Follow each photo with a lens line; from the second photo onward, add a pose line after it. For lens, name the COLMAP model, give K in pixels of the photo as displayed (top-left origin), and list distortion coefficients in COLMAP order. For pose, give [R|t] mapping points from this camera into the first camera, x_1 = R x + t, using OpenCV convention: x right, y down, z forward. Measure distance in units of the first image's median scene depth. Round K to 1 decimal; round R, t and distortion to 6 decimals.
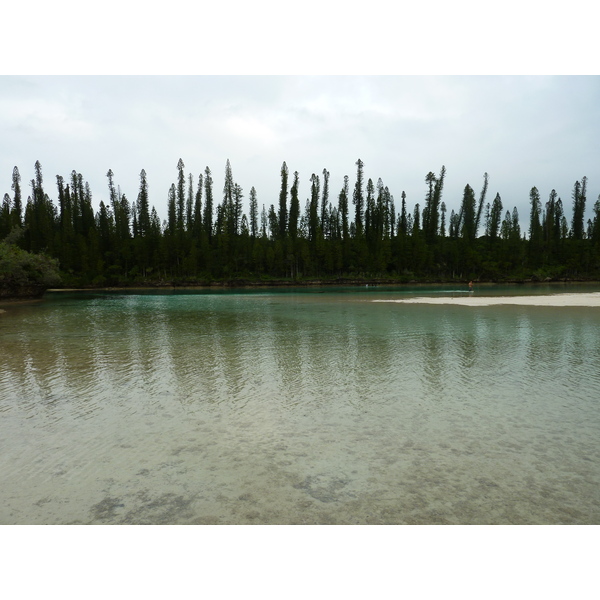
lens RADIAL K [[448.9, 0, 296.4], [0, 448.9, 299.5], [0, 0, 1]] dist [-0.031961, 0.003454]
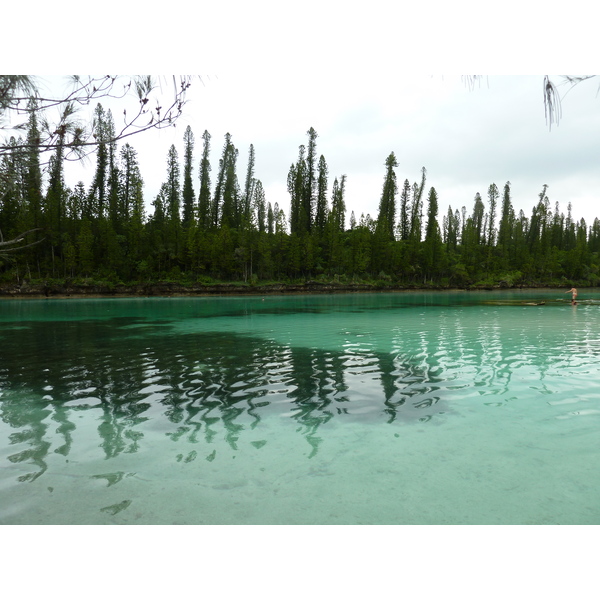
lens RADIAL K [[448.9, 0, 298.2], [0, 448.9, 298.5], [0, 0, 1]] dist [-0.031961, 0.003454]
pose [[0.921670, -0.005677, 0.387933, -0.185678], [0.013970, 0.999730, -0.018561, -0.008572], [-0.387722, 0.022526, 0.921501, 0.326541]]
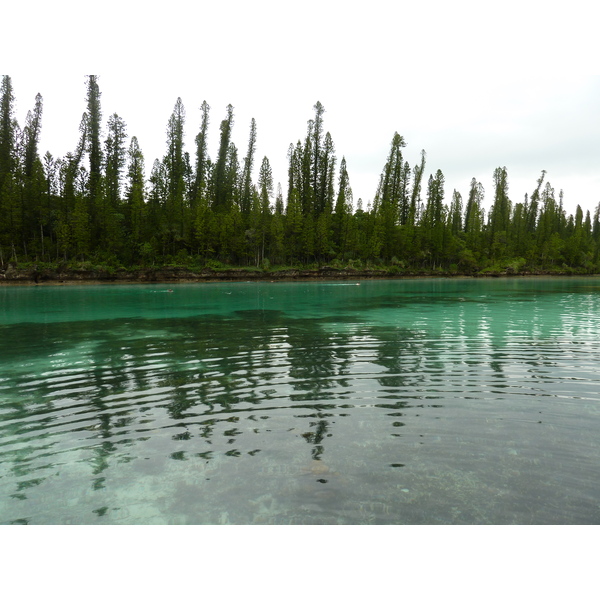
lens RADIAL K [[448.9, 0, 298.1], [0, 448.9, 298.7], [0, 0, 1]] dist [-0.031961, 0.003454]
pose [[0.890932, -0.018290, 0.453768, -0.224588], [0.014791, 0.999827, 0.011258, -0.009741], [-0.453896, -0.003319, 0.891049, 0.398965]]
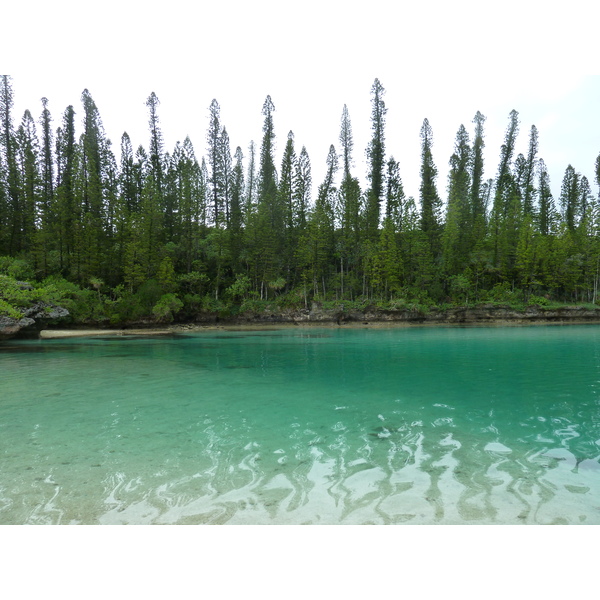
lens RADIAL K [[448.9, 0, 300.1], [0, 448.9, 298.4], [0, 0, 1]] dist [-0.031961, 0.003454]
pose [[0.993337, 0.003600, 0.115185, -0.340069], [0.005142, 0.997132, -0.075508, -0.018714], [-0.115127, 0.075598, 0.990470, 0.542958]]
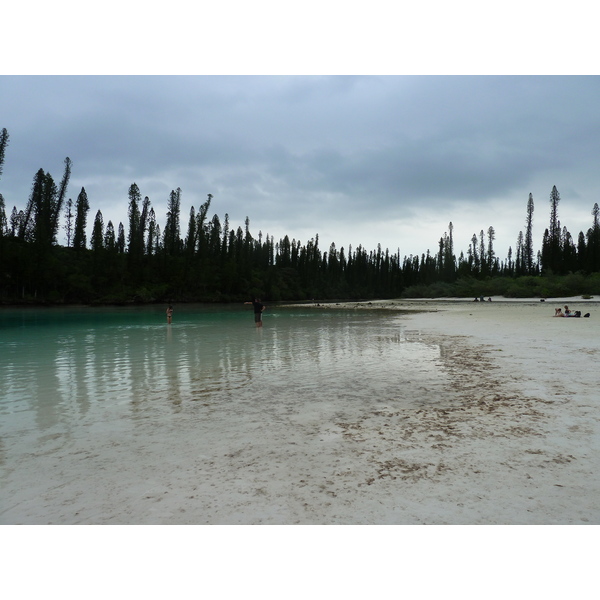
lens RADIAL K [[448.9, 0, 299.1], [0, 448.9, 300.9], [0, 0, 1]] dist [-0.031961, 0.003454]
pose [[0.608437, 0.004246, 0.793591, 0.085799], [0.030334, 0.999130, -0.028603, -0.013311], [-0.793023, 0.041476, 0.607779, 0.295974]]
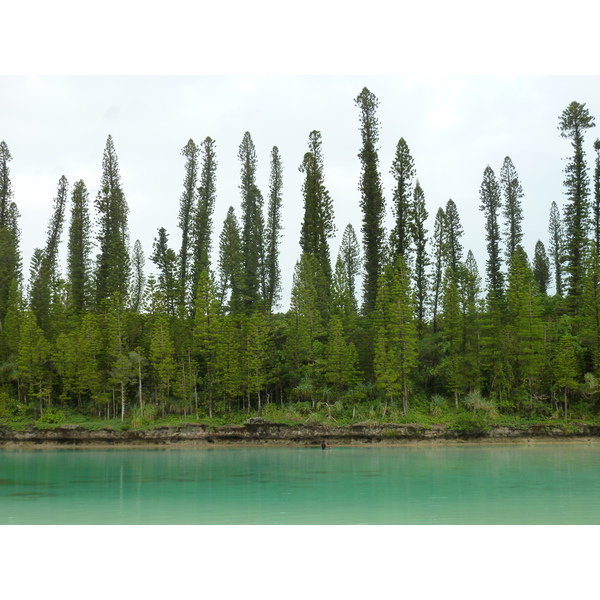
lens RADIAL K [[852.3, 0, 297.5], [0, 852.3, 300.4], [0, 0, 1]] dist [-0.022033, 0.000000]
pose [[0.964439, -0.035467, -0.261915, 0.273495], [-0.012008, 0.984053, -0.177470, -0.023023], [0.264033, 0.174304, 0.948633, 0.377449]]
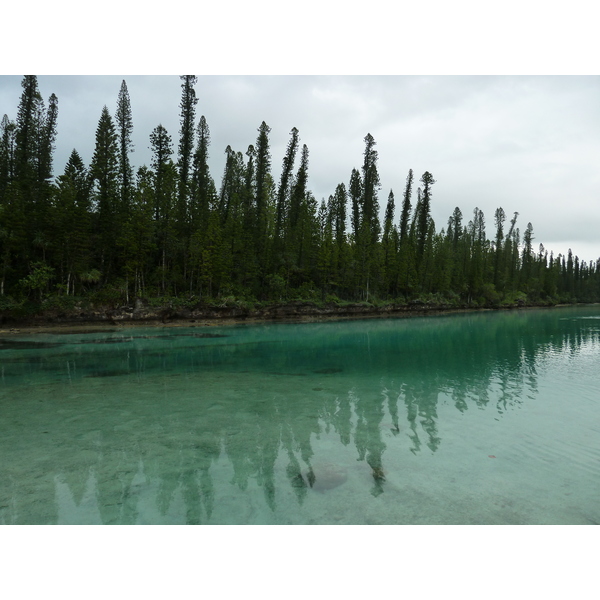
lens RADIAL K [[448.9, 0, 300.8], [0, 448.9, 299.2], [0, 0, 1]] dist [-0.031961, 0.003454]
pose [[0.746671, 0.009841, 0.665121, -0.420044], [0.037522, 0.997675, -0.056884, -0.020067], [-0.664135, 0.067431, 0.744566, 0.591849]]
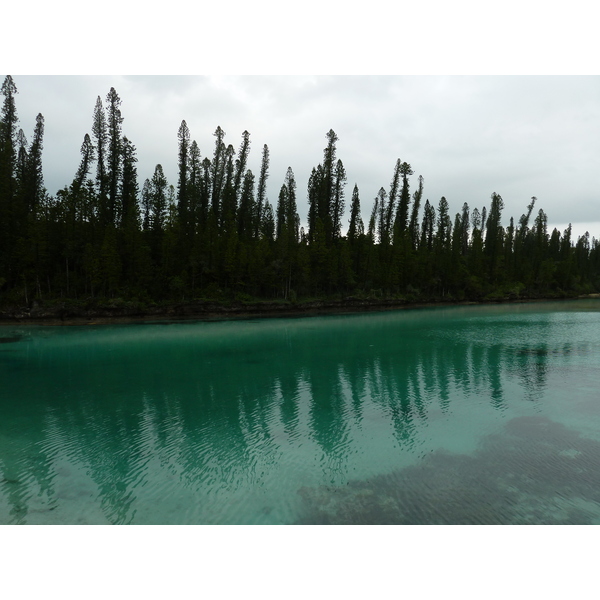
lens RADIAL K [[448.9, 0, 298.6], [0, 448.9, 298.7], [0, 0, 1]] dist [-0.031961, 0.003454]
pose [[0.853923, -0.007749, 0.520342, -0.287171], [0.021634, 0.999553, -0.020618, -0.033188], [-0.519949, 0.028864, 0.853709, 0.447350]]
